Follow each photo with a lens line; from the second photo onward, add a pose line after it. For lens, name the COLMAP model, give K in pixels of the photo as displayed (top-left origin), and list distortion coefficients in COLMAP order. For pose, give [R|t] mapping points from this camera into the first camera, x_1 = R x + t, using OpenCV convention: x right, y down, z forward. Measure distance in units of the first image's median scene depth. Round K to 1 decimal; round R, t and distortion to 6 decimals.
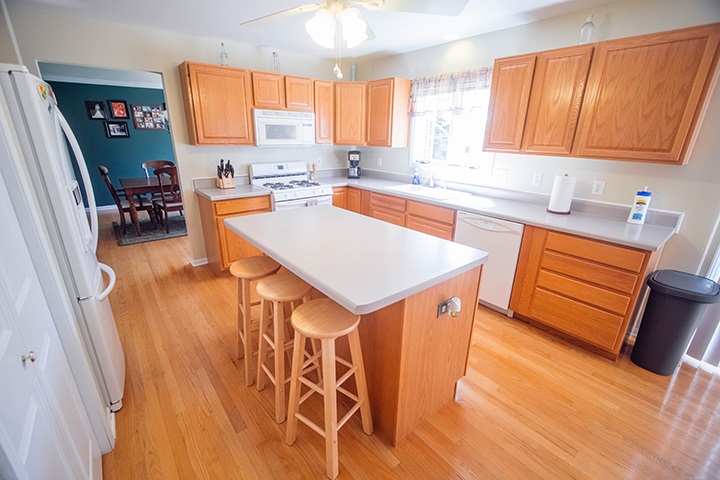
lens RADIAL K [[315.3, 0, 361.0], [0, 315.3, 240.9], [0, 0, 1]] dist [-0.016279, 0.000332]
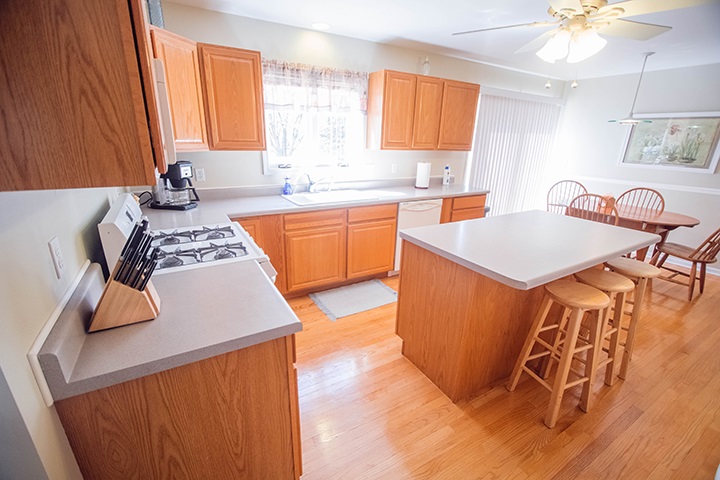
lens RADIAL K [[315.3, 0, 361.2], [0, 315.3, 239.3], [0, 0, 1]] dist [-0.016279, 0.000332]
pose [[0.157828, -0.312366, 0.936759, -0.784879], [0.295085, 0.920221, 0.257134, -0.297747], [-0.942346, 0.235841, 0.237411, 0.866932]]
